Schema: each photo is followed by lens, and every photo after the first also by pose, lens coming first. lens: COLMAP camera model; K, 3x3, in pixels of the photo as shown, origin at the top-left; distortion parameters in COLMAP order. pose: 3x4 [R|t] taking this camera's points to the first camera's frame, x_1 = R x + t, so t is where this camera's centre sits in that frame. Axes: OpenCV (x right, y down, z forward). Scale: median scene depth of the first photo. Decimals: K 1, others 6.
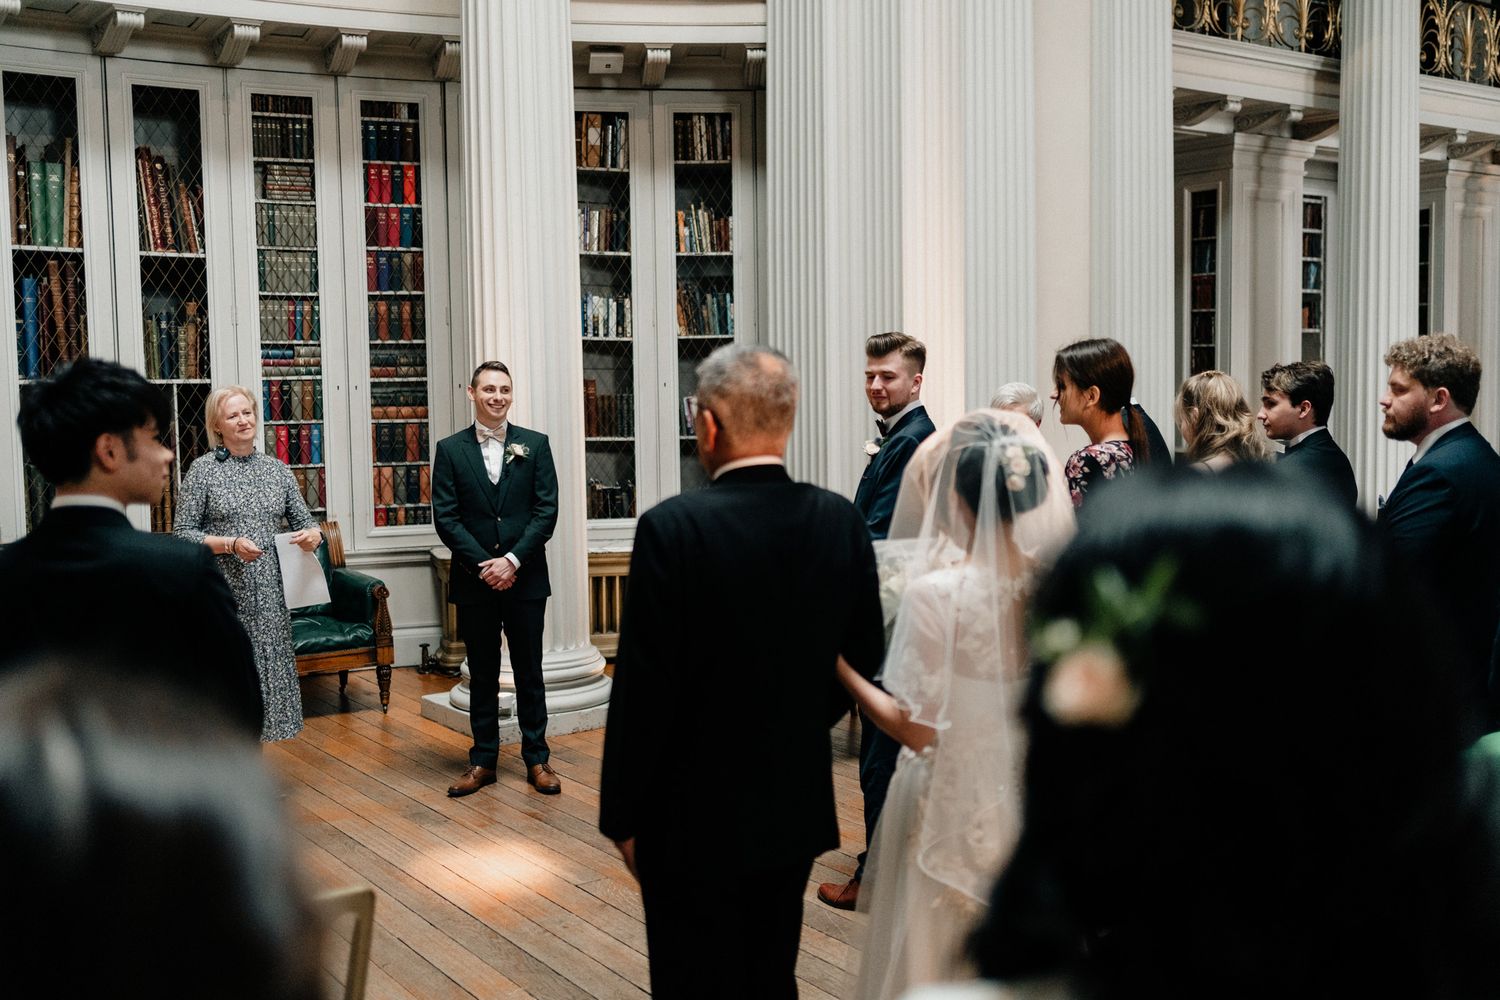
lens RADIAL K [[1544.9, 0, 738.2], [0, 1544.9, 502.9], [0, 0, 1]] dist [0.026464, 0.000000]
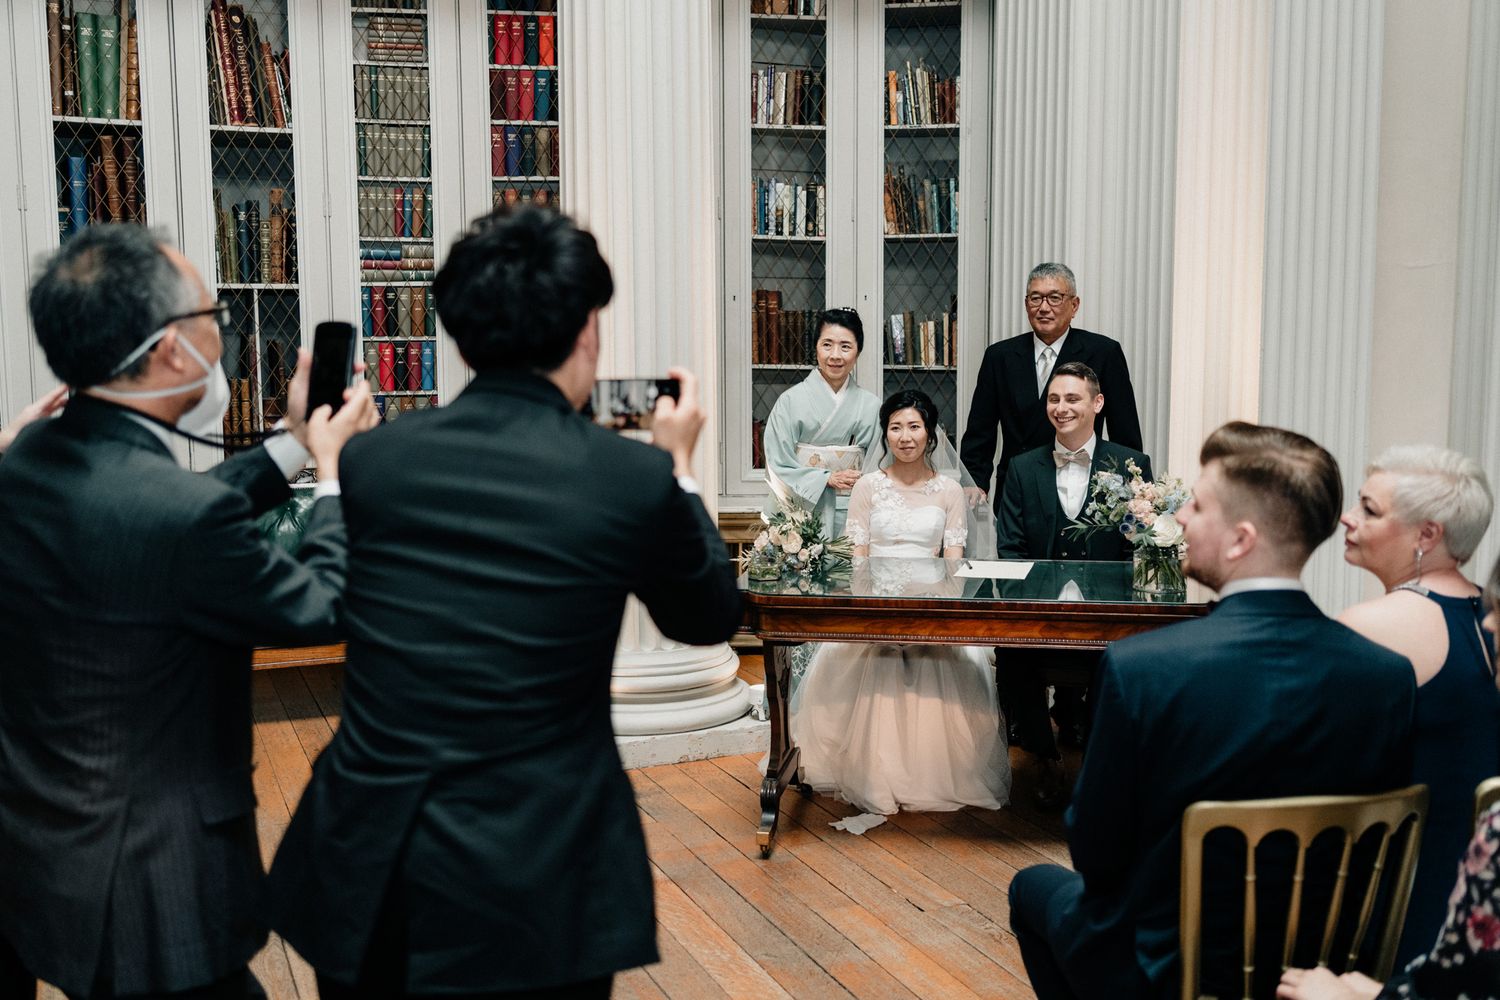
lens RADIAL K [[1544.9, 0, 742.6], [0, 1544.9, 490.4], [0, 0, 1]] dist [0.026464, 0.000000]
pose [[0.977795, 0.034758, -0.206661, 0.058967], [-0.027615, 0.998920, 0.037354, -0.007961], [0.207736, -0.030817, 0.977699, 0.241188]]
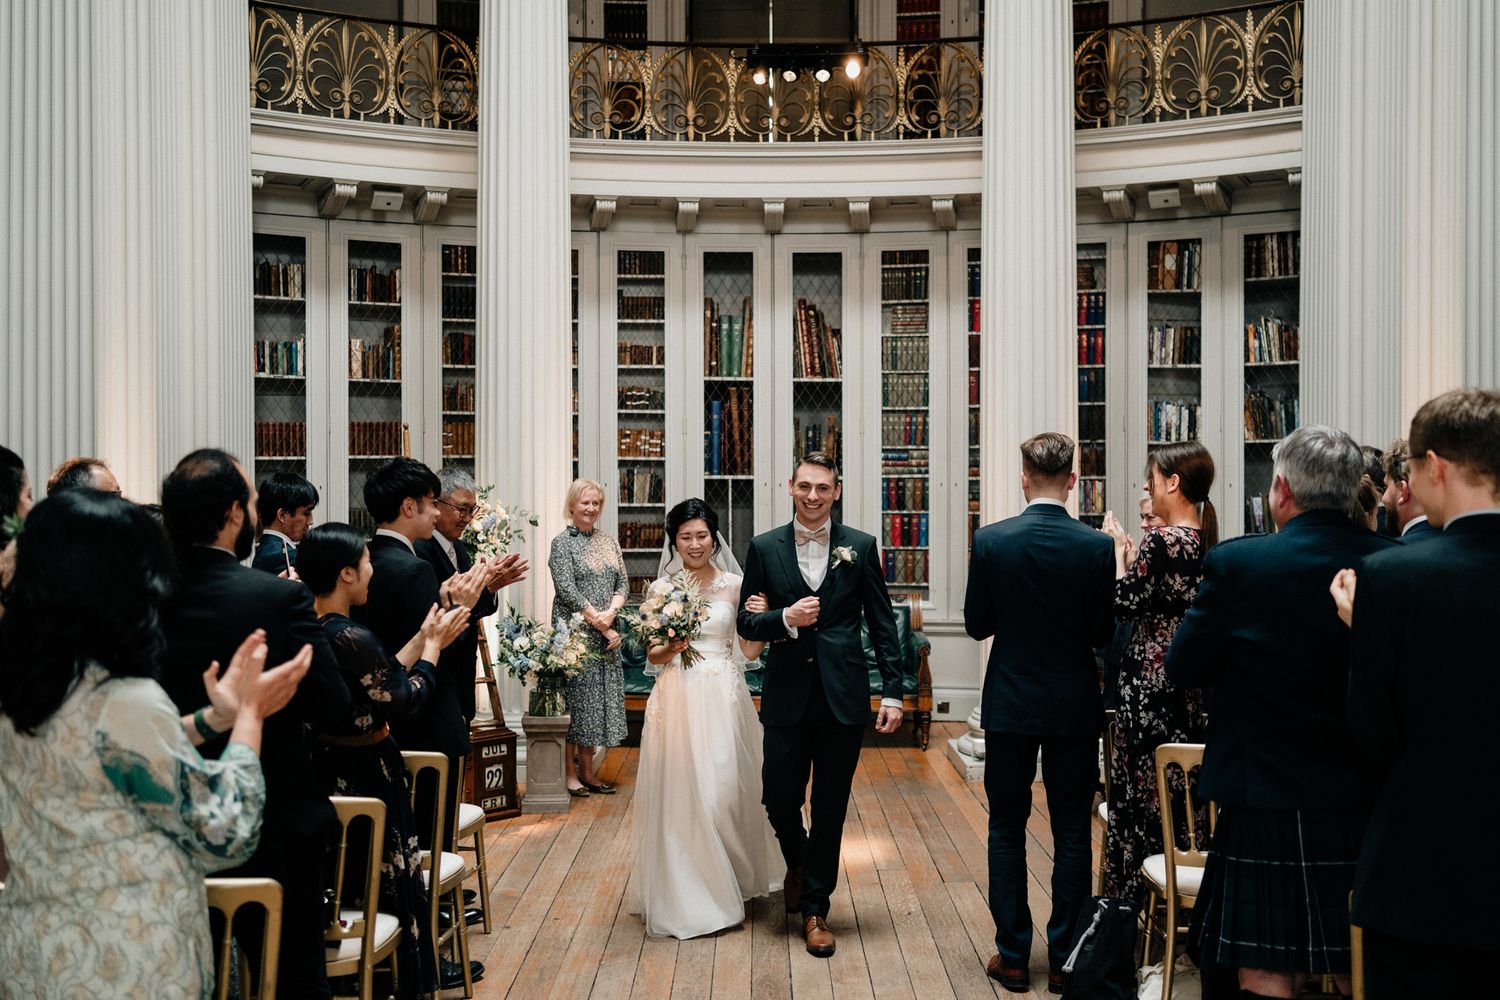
lens RADIAL K [[1544.9, 0, 759.3], [0, 1544.9, 509.4], [0, 0, 1]] dist [0.026464, 0.000000]
pose [[0.824622, 0.020403, -0.565316, 0.308544], [-0.056789, 0.997287, -0.046845, 0.009690], [0.562827, 0.070733, 0.823543, -0.073154]]
